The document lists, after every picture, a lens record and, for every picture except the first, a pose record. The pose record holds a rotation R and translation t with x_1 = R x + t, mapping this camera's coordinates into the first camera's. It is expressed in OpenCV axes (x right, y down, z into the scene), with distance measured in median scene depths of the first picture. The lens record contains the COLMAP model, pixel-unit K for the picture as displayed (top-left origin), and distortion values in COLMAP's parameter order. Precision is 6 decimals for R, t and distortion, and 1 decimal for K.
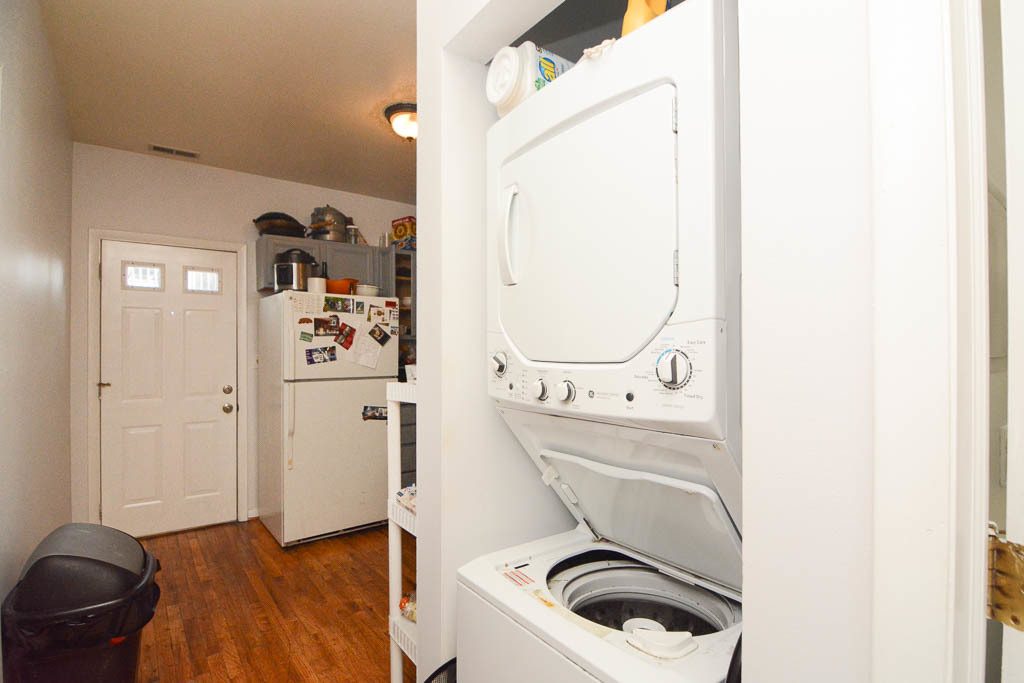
lens RADIAL K [[506.7, 0, 508.7], [0, 506.7, 349.9], [0, 0, 1]] dist [-0.002940, -0.001080]
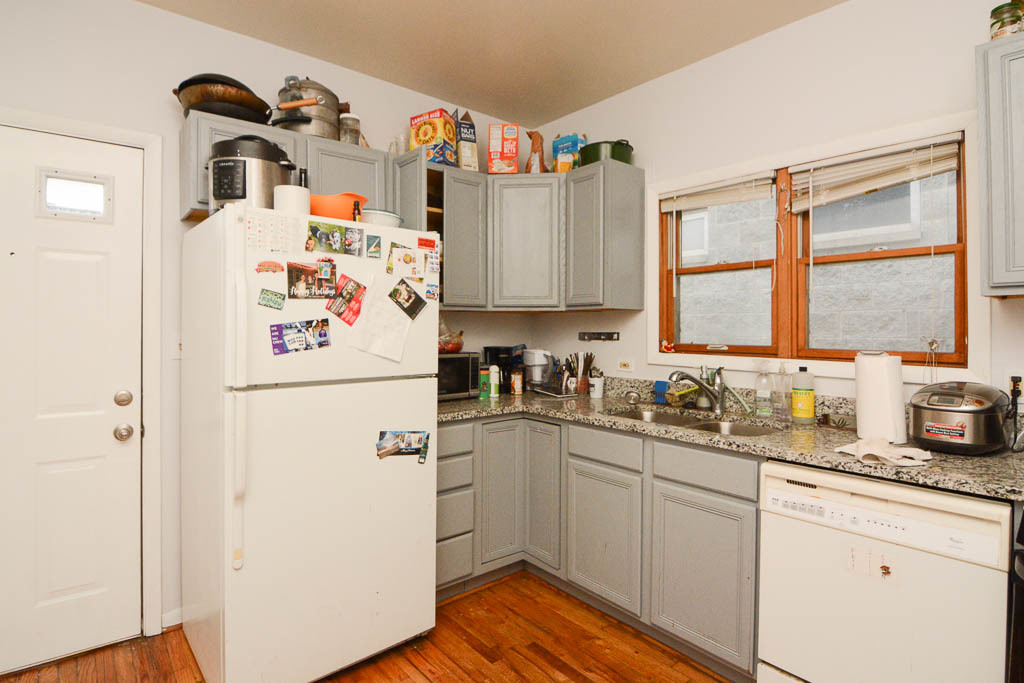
lens RADIAL K [[521.0, 0, 499.0], [0, 521.0, 326.5], [0, 0, 1]] dist [-0.015732, -0.001126]
pose [[0.998675, 0.002395, 0.051398, -0.186642], [-0.002039, 0.999974, -0.006966, 0.003799], [-0.051413, 0.006852, 0.998654, 0.441165]]
